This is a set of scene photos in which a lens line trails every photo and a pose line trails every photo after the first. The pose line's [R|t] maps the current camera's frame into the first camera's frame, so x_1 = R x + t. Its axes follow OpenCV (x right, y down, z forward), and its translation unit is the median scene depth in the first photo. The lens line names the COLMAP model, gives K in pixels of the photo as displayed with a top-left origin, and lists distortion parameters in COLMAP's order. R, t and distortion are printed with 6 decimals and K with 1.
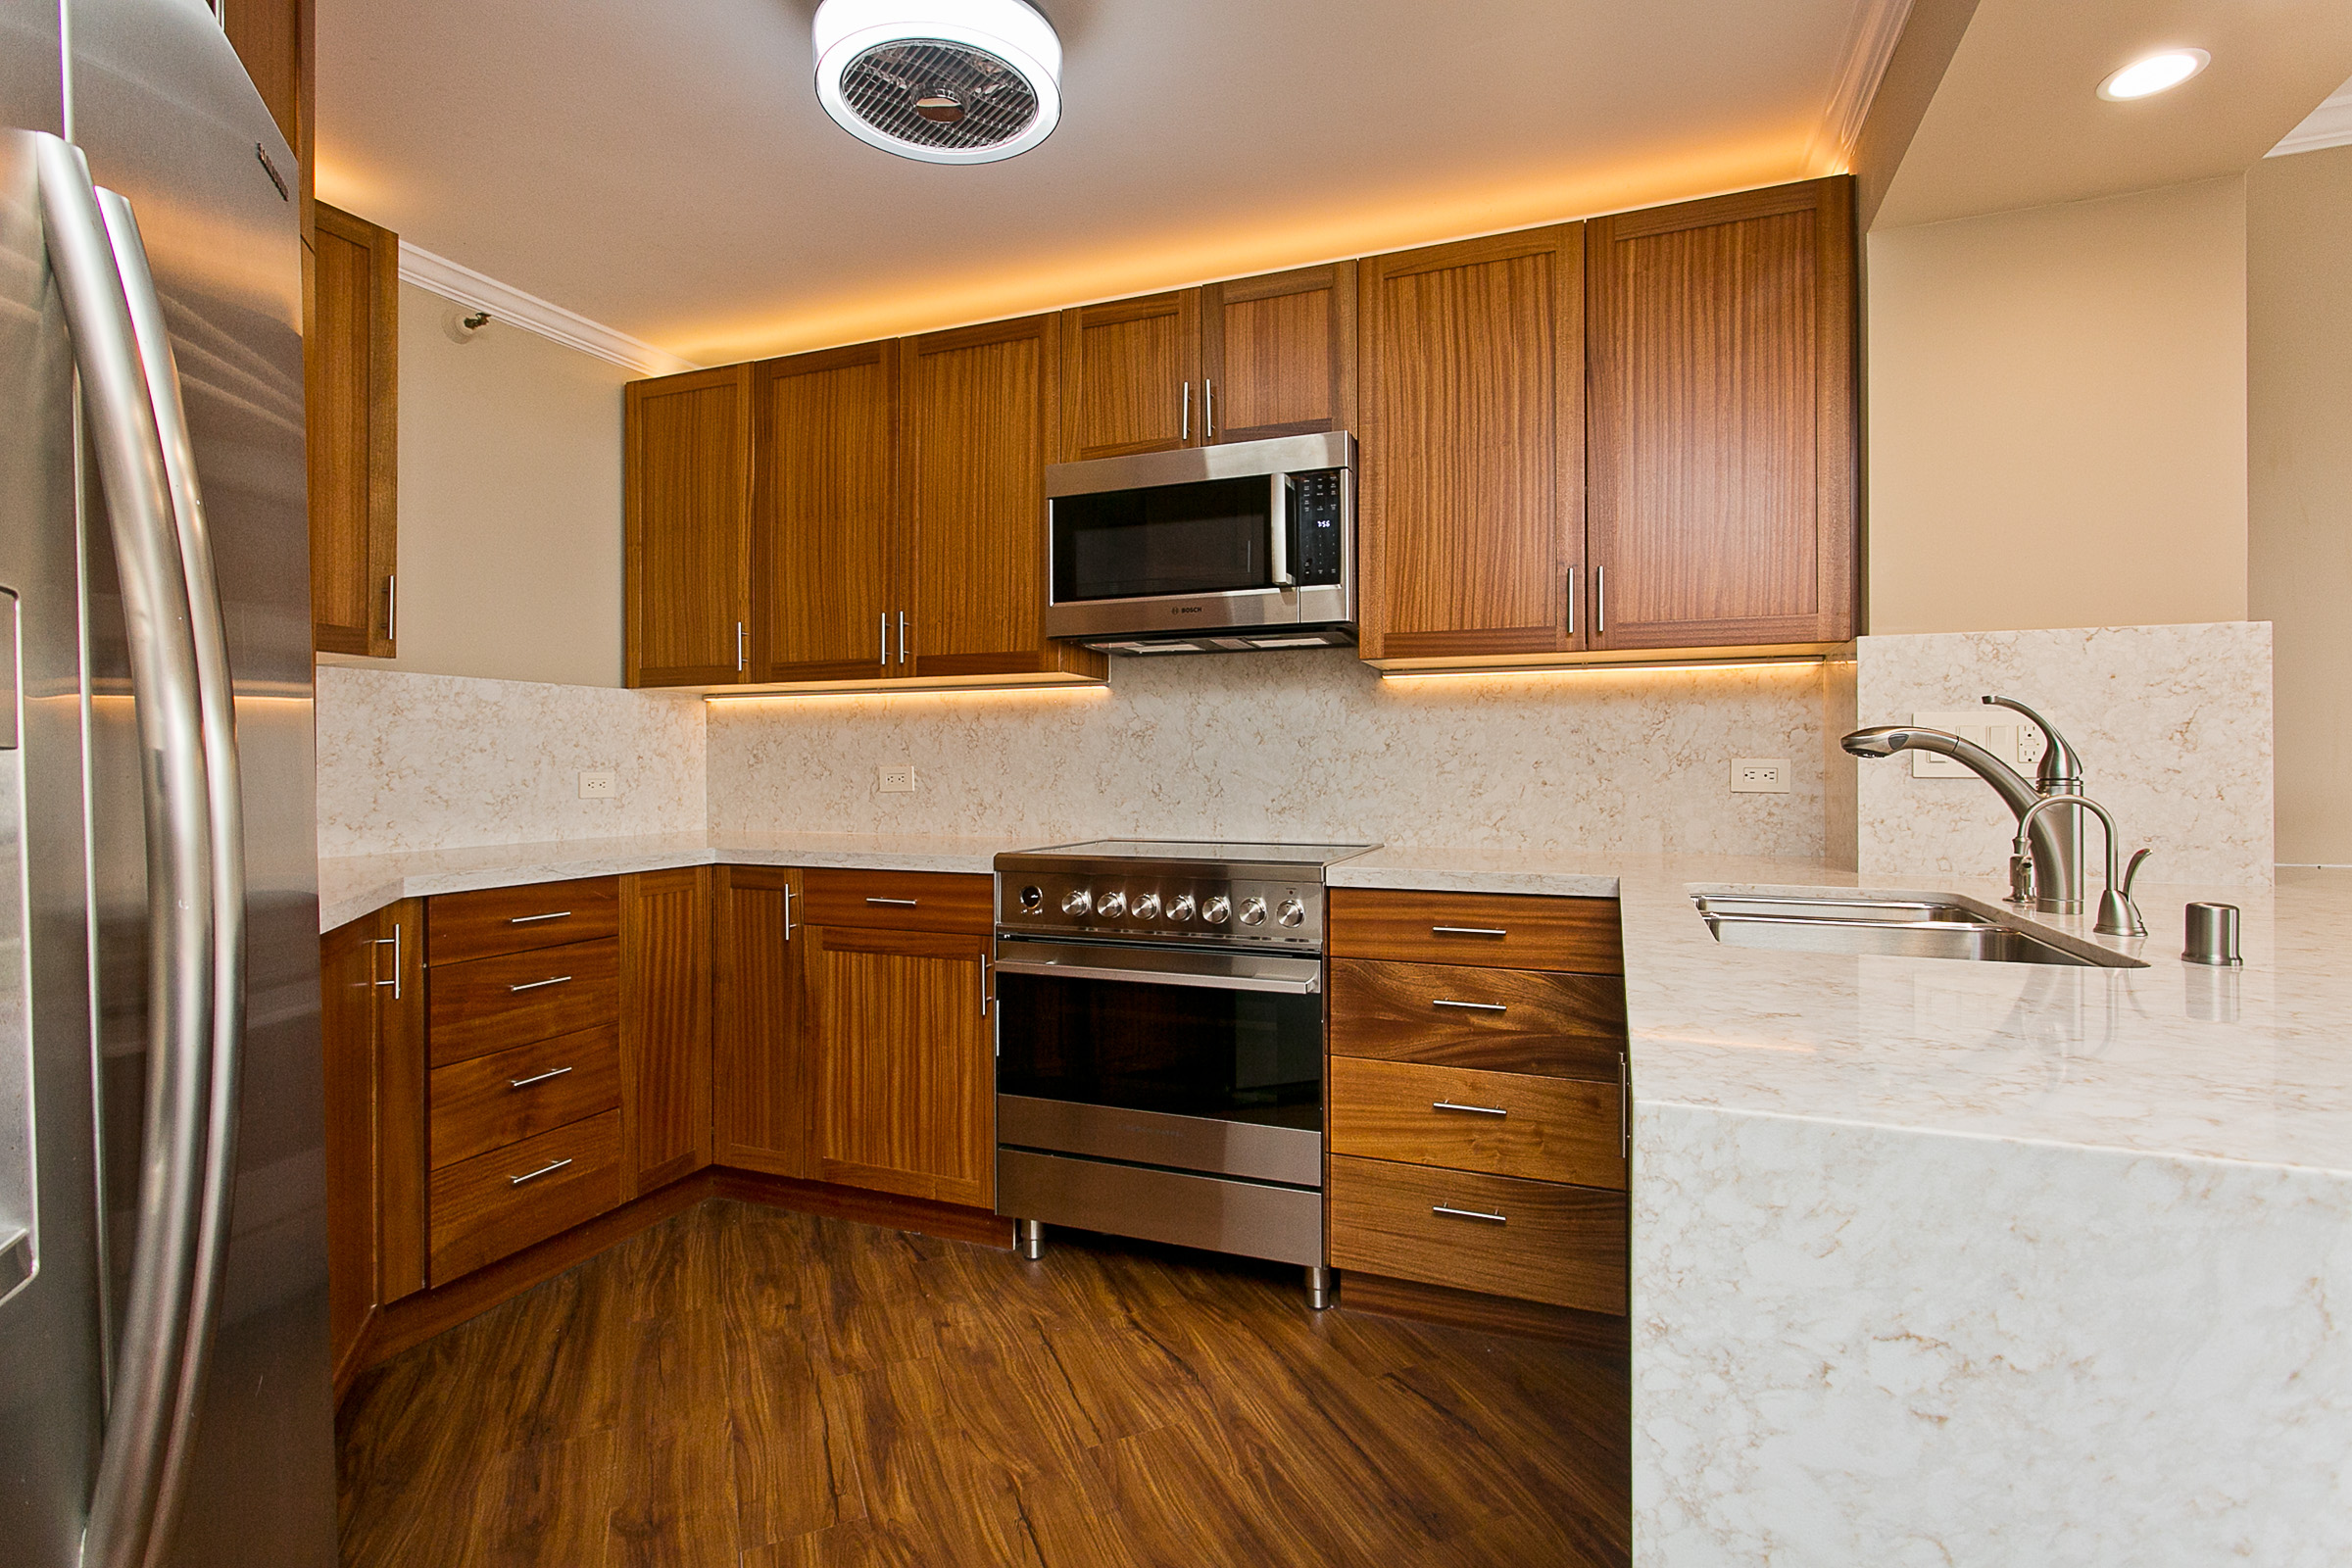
lens RADIAL K [[1117.9, 0, 1177.1], [0, 1117.9, 786.3], [0, 0, 1]] dist [-0.002937, -0.000339]
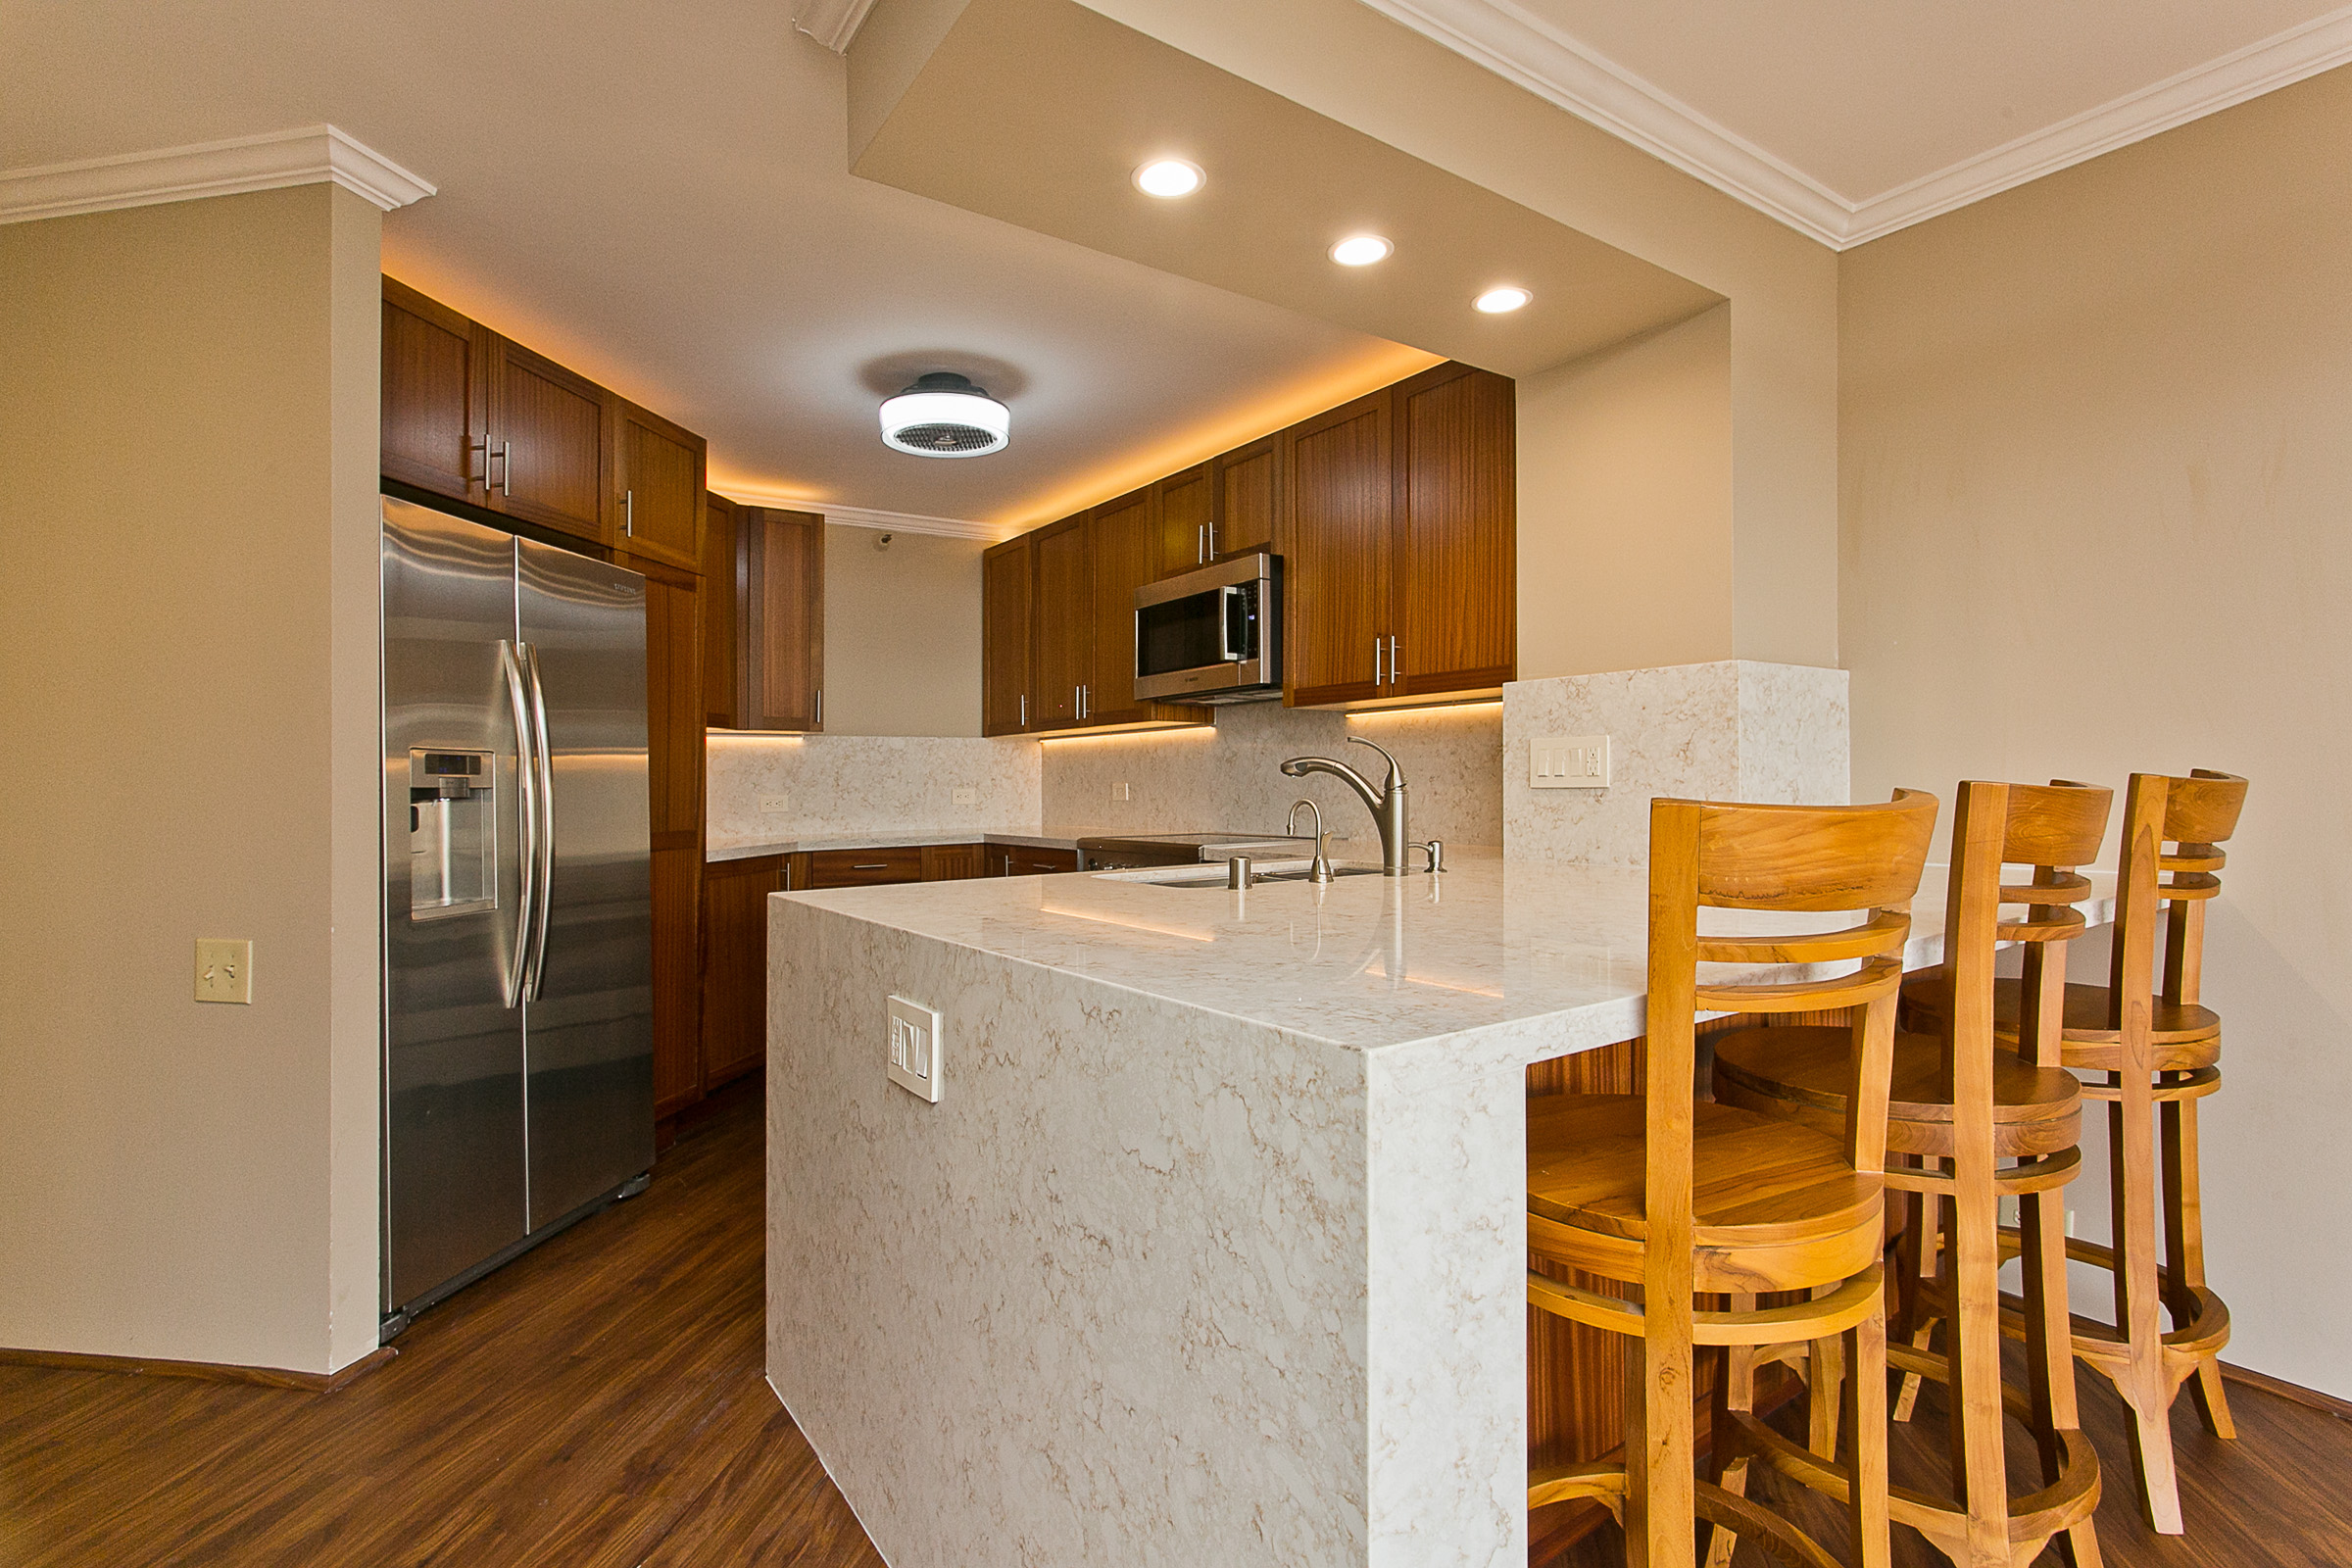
lens RADIAL K [[1117.9, 0, 1163.7], [0, 1117.9, 794.1], [0, 0, 1]] dist [-0.002937, -0.000339]
pose [[0.833147, -0.003995, -0.553037, 0.755551], [0.001876, 0.999989, -0.004396, 0.003444], [0.553049, 0.002625, 0.833145, -0.257625]]
